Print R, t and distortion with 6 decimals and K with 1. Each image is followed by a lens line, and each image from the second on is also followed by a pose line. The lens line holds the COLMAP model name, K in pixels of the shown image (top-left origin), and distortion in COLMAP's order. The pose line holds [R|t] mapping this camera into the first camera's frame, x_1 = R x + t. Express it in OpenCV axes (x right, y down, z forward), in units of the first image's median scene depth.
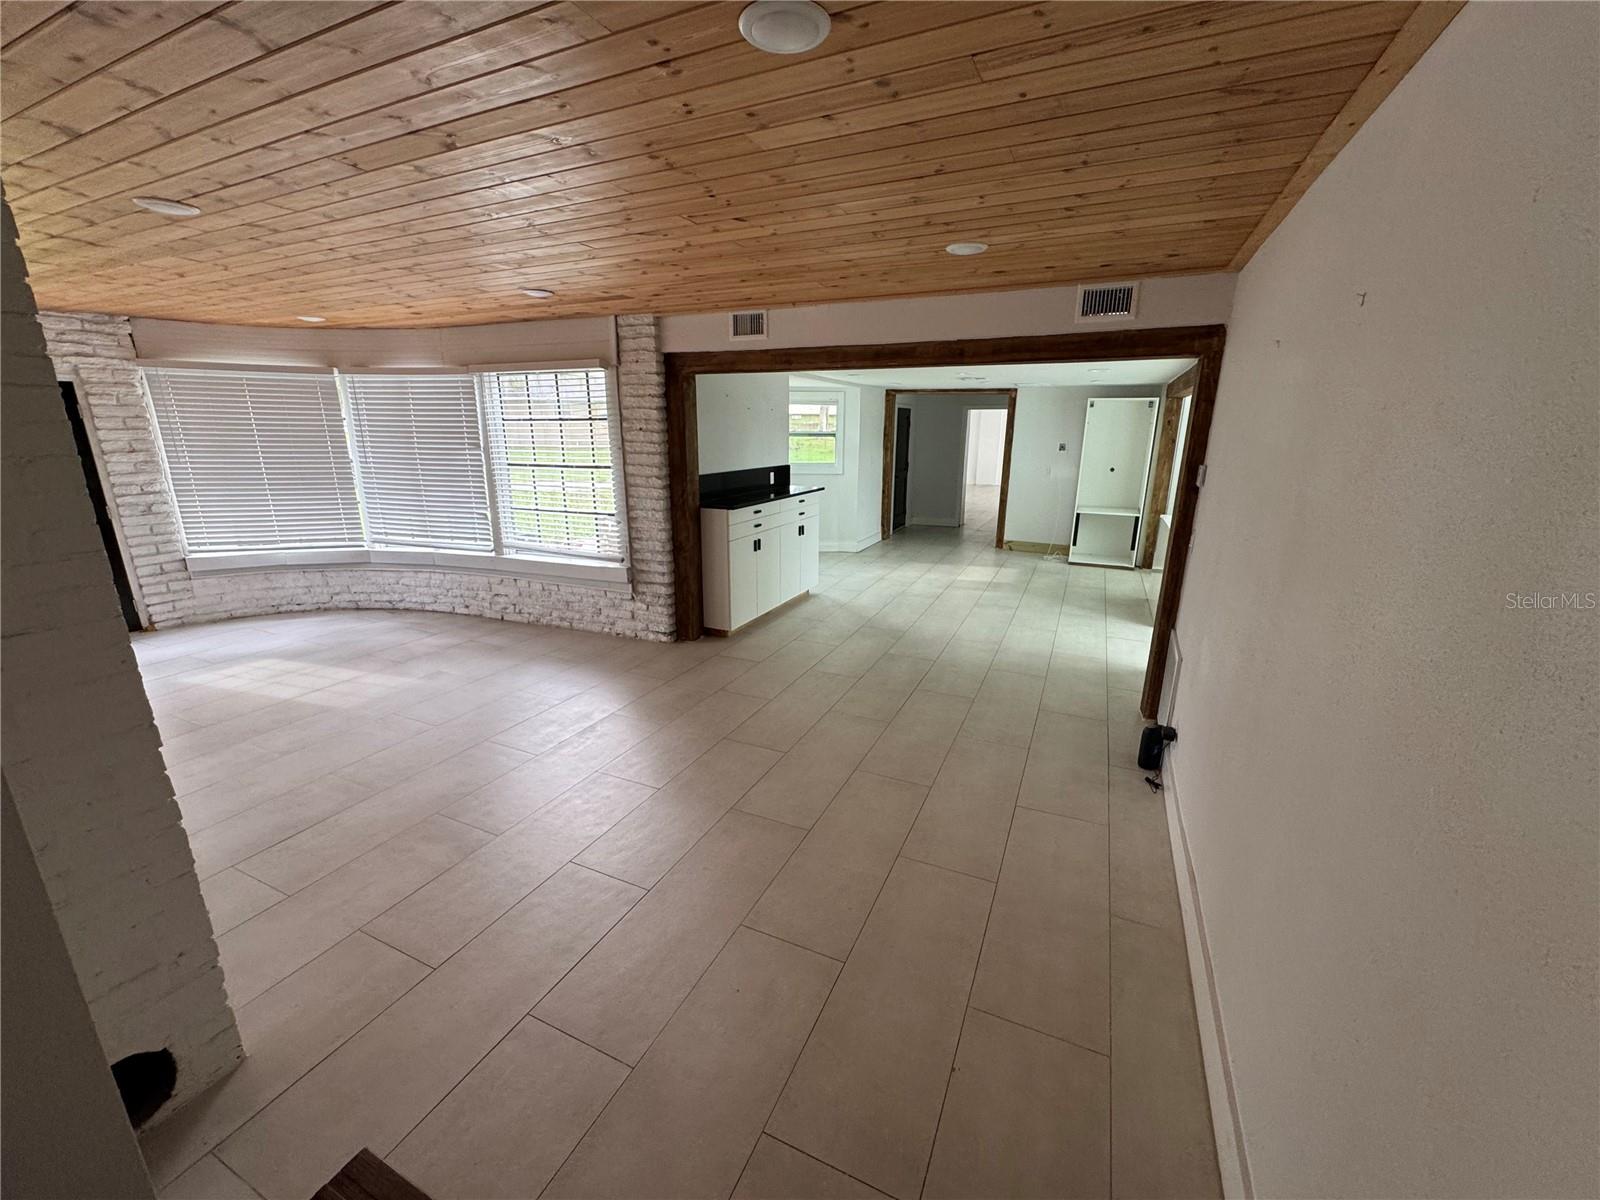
lens RADIAL K [[640.5, 0, 794.2], [0, 640.5, 602.9], [0, 0, 1]] dist [-0.008543, -0.000445]
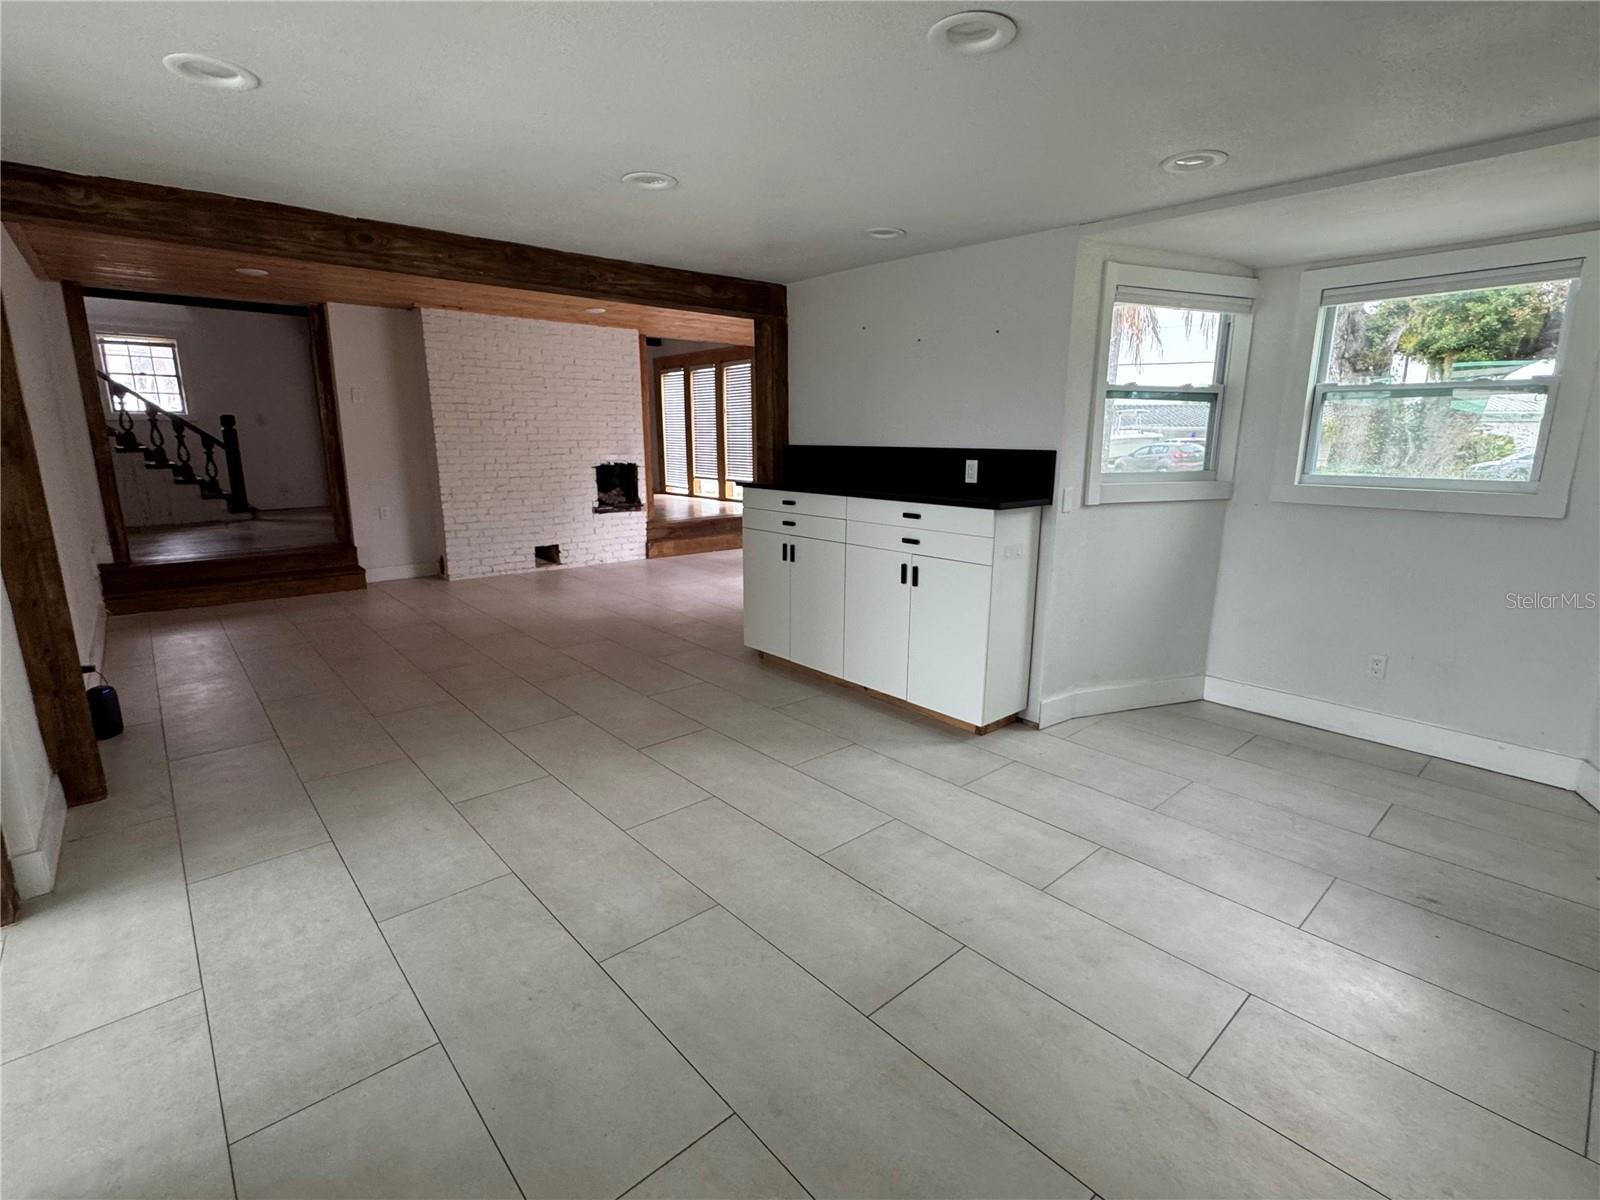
lens RADIAL K [[746.9, 0, 799.0], [0, 746.9, 596.8], [0, 0, 1]] dist [-0.003574, -0.000694]
pose [[-0.394652, 0.187001, -0.899600, 0.648582], [-0.252664, 0.919240, 0.301926, -0.286736], [0.883409, 0.346452, -0.315531, 1.276009]]
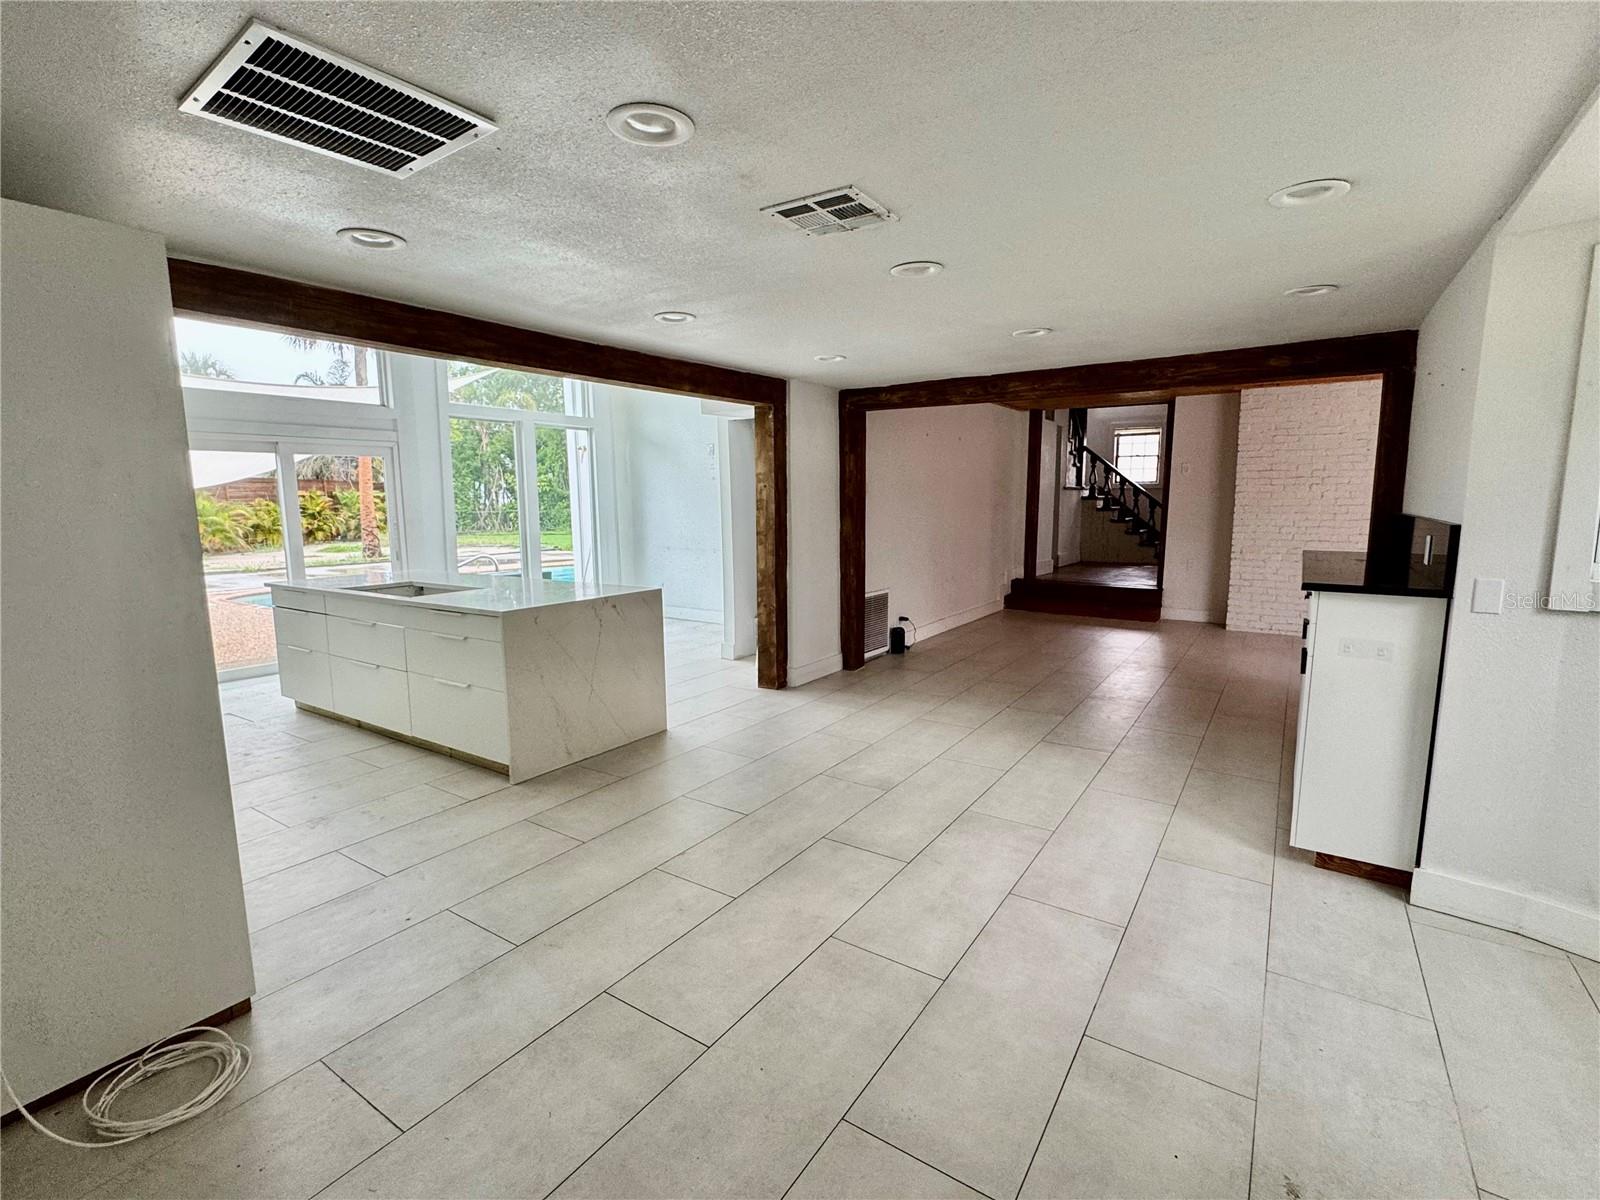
lens RADIAL K [[746.9, 0, 806.0], [0, 746.9, 597.6], [0, 0, 1]] dist [-0.003574, -0.000694]
pose [[-0.989109, -0.021082, 0.145667, 0.311293], [0.038276, 0.918795, 0.392875, -0.416648], [-0.142121, 0.394172, -0.907982, 1.708211]]
